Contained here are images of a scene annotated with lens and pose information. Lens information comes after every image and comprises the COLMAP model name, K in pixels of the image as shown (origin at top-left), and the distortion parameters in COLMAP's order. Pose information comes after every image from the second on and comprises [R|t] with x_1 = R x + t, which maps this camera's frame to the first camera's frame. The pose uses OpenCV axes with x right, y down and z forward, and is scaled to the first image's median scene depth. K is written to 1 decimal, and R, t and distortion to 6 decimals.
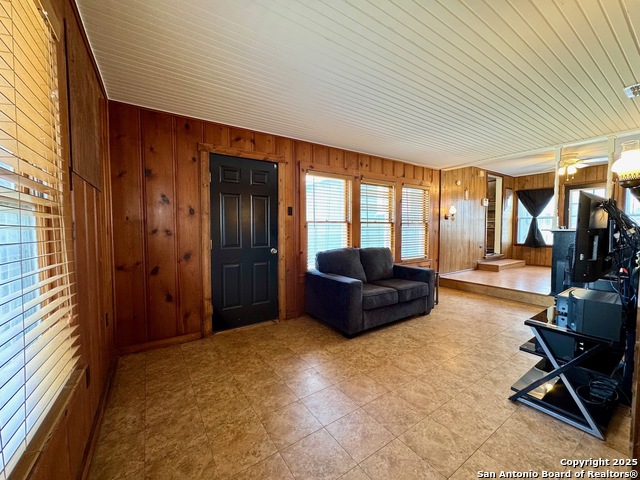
lens RADIAL K [[256.3, 0, 320.0], [0, 256.3, 240.0], [0, 0, 1]] dist [-0.002286, -0.000042]
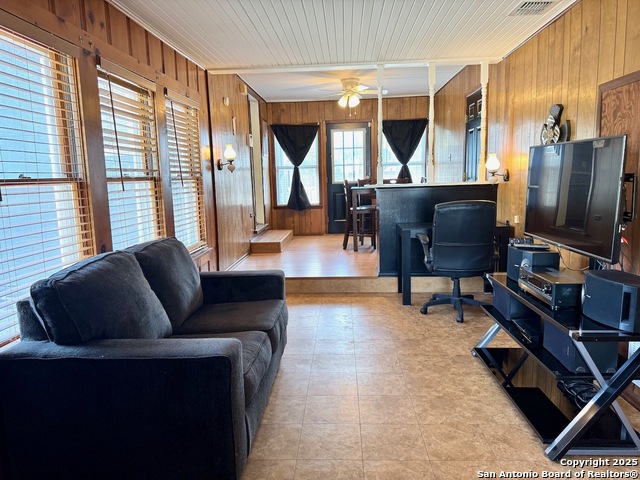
lens RADIAL K [[456.0, 0, 320.0], [0, 456.0, 240.0], [0, 0, 1]] dist [0.004180, -0.001756]
pose [[0.603168, -0.122621, 0.788132, -0.147757], [0.059973, 0.992287, 0.108486, -0.026541], [-0.795356, -0.018168, 0.605870, 0.265335]]
